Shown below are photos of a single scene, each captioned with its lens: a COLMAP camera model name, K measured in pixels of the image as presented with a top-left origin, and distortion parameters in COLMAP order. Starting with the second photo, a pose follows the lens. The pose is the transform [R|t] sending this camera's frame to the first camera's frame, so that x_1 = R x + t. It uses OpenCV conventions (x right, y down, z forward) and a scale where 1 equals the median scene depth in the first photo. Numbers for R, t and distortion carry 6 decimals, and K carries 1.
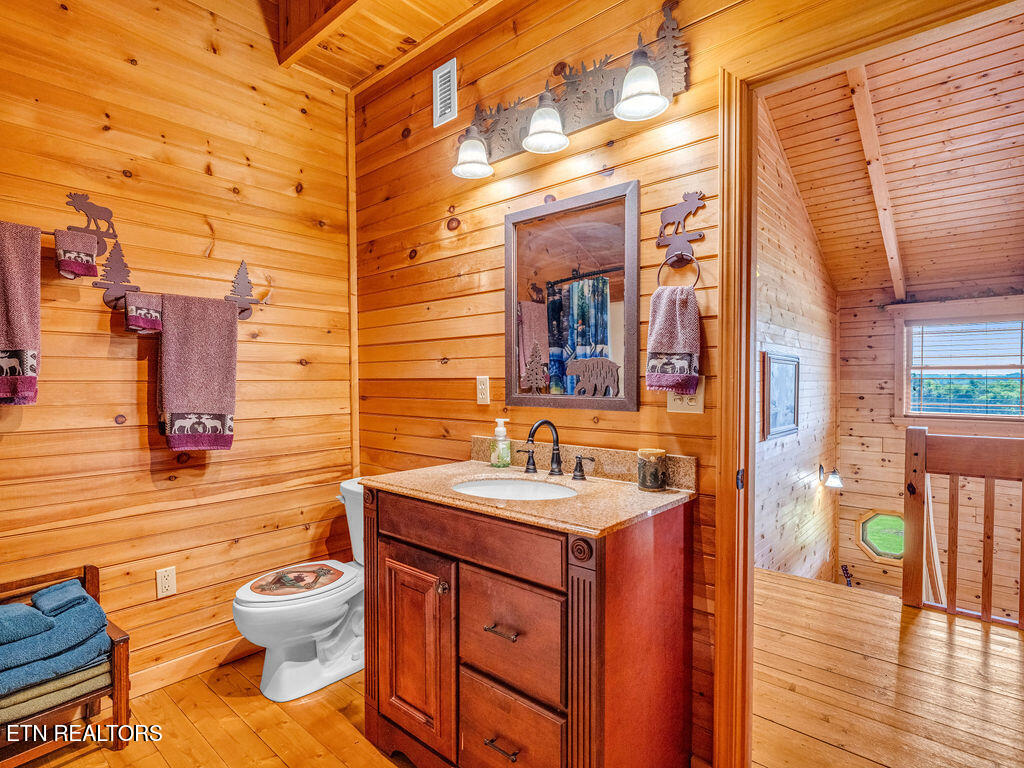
lens RADIAL K [[539.4, 0, 510.0], [0, 539.4, 383.8], [0, 0, 1]] dist [-0.006603, -0.000194]
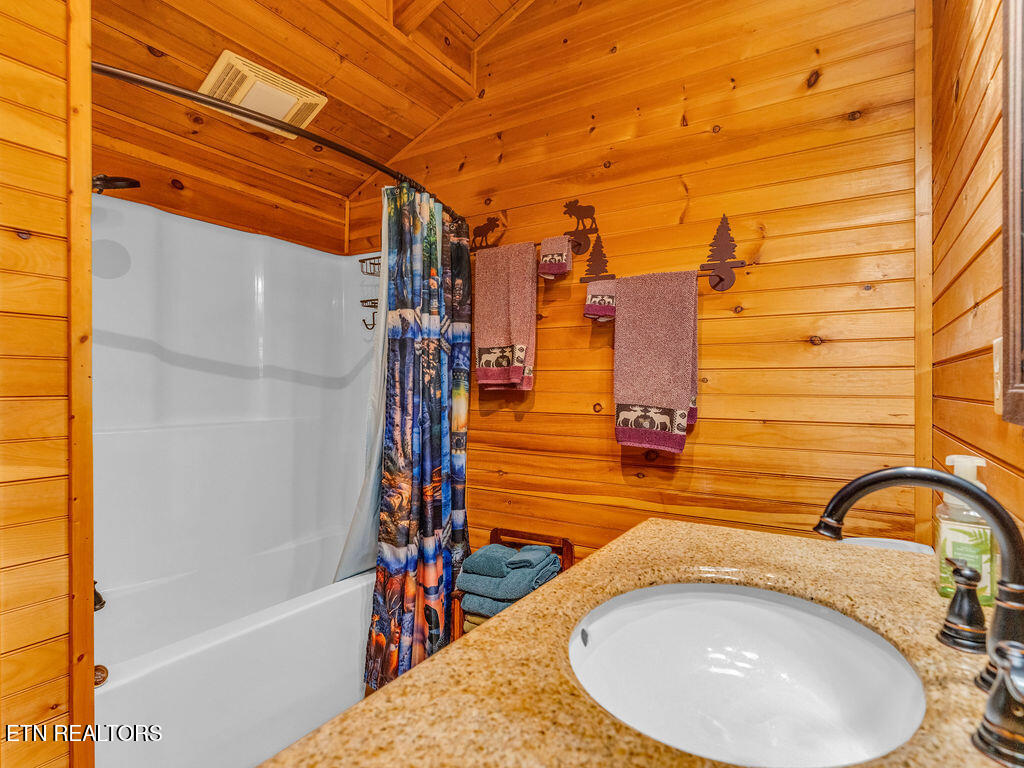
lens RADIAL K [[539.4, 0, 511.4], [0, 539.4, 385.5], [0, 0, 1]] dist [-0.006603, -0.000194]
pose [[0.157390, 0.007999, -0.987504, 0.258571], [-0.010327, 0.999926, 0.006454, 0.018734], [0.987482, 0.009182, 0.157461, 0.661246]]
